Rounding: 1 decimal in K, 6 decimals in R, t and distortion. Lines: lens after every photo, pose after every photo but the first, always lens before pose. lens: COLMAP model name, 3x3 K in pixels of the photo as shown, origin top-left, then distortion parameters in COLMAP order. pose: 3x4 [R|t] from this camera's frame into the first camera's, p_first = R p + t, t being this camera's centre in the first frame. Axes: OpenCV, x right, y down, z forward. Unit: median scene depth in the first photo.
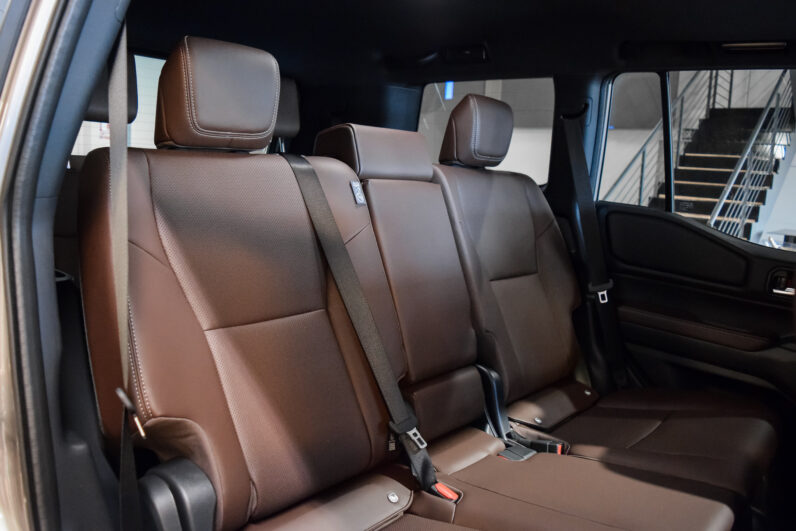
lens RADIAL K [[612.3, 0, 398.6], [0, 612.3, 263.5], [0, 0, 1]] dist [-0.100308, 0.028369]
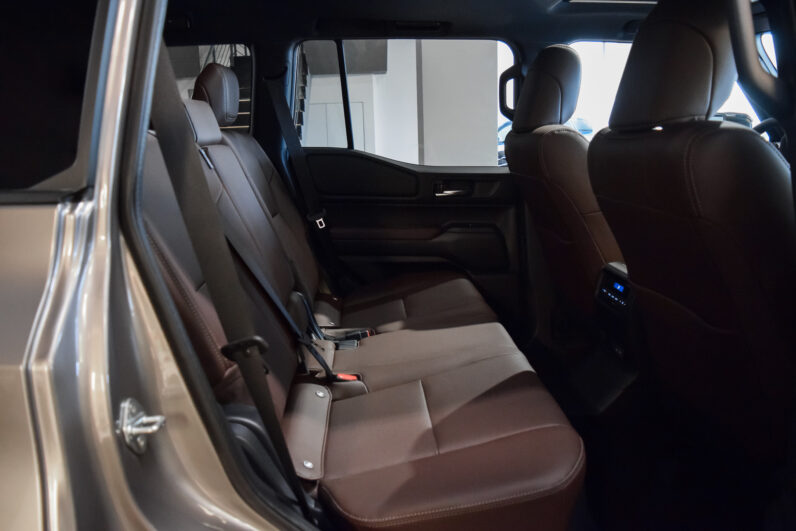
lens RADIAL K [[612.3, 0, 393.9], [0, 612.3, 265.1], [0, 0, 1]] dist [-0.100308, 0.028369]
pose [[0.715939, -0.226615, 0.660361, -0.434993], [0.170899, 0.973965, 0.148952, -0.024862], [-0.676923, 0.006214, 0.736028, -0.028275]]
